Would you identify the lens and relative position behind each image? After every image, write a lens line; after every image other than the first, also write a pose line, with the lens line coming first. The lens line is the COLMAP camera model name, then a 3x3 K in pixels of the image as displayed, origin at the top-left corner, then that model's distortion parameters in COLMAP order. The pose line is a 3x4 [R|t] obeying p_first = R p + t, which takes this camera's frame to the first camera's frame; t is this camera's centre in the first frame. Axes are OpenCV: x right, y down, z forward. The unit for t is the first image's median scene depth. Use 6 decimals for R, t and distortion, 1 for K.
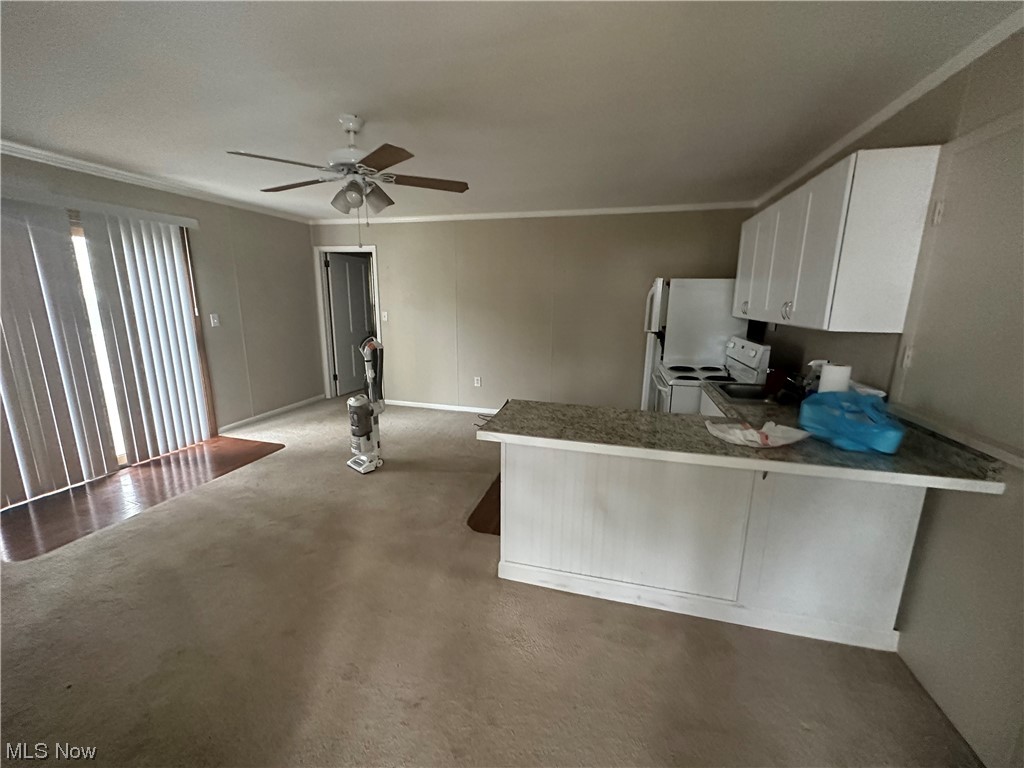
lens RADIAL K [[408.1, 0, 512.0], [0, 408.1, 384.0], [0, 0, 1]] dist [-0.002220, 0.000601]
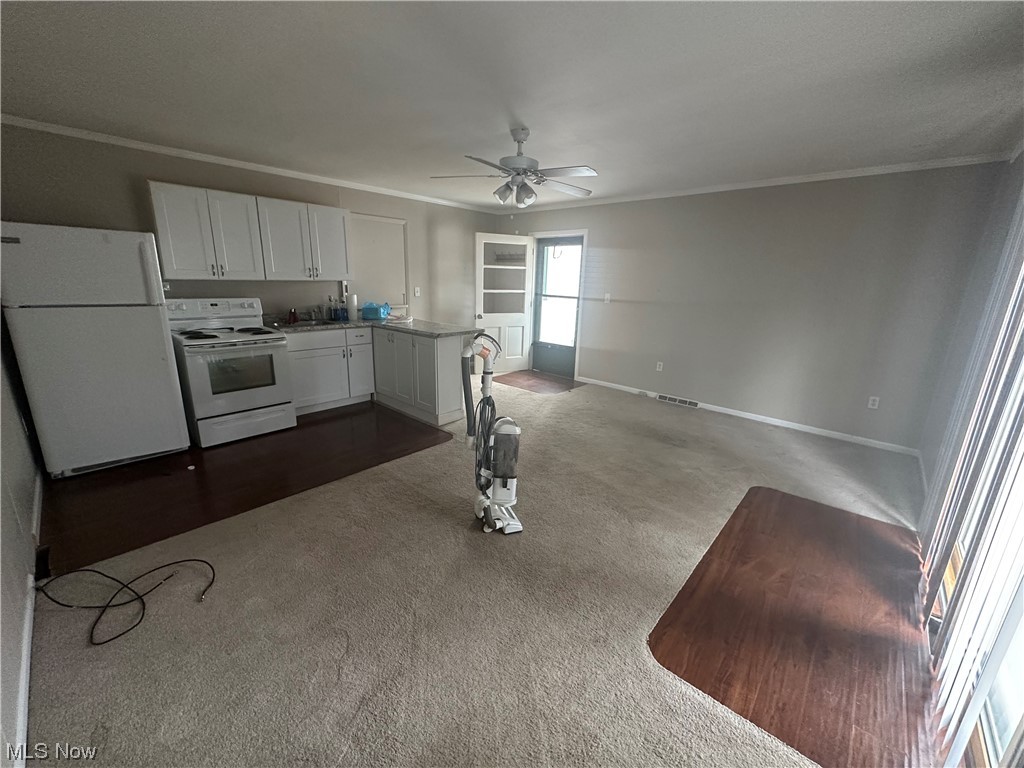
lens RADIAL K [[408.1, 0, 512.0], [0, 408.1, 384.0], [0, 0, 1]] dist [-0.002220, 0.000601]
pose [[-0.890010, -0.152395, 0.429719, -0.654928], [0.055492, 0.899274, 0.433851, -0.313460], [-0.452552, 0.409977, -0.791906, 1.477768]]
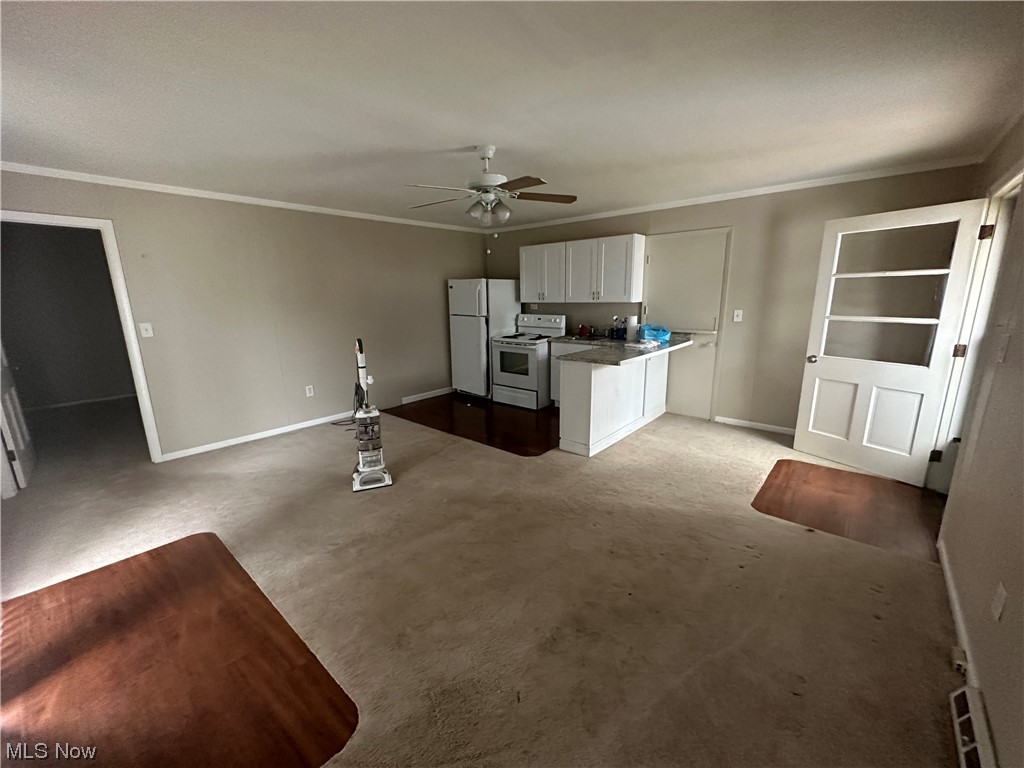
lens RADIAL K [[408.1, 0, 512.0], [0, 408.1, 384.0], [0, 0, 1]] dist [-0.002220, 0.000601]
pose [[0.433994, -0.214963, 0.874894, -0.994969], [0.207475, 0.968862, 0.135133, -0.073269], [-0.876700, 0.122871, 0.465080, 0.282610]]
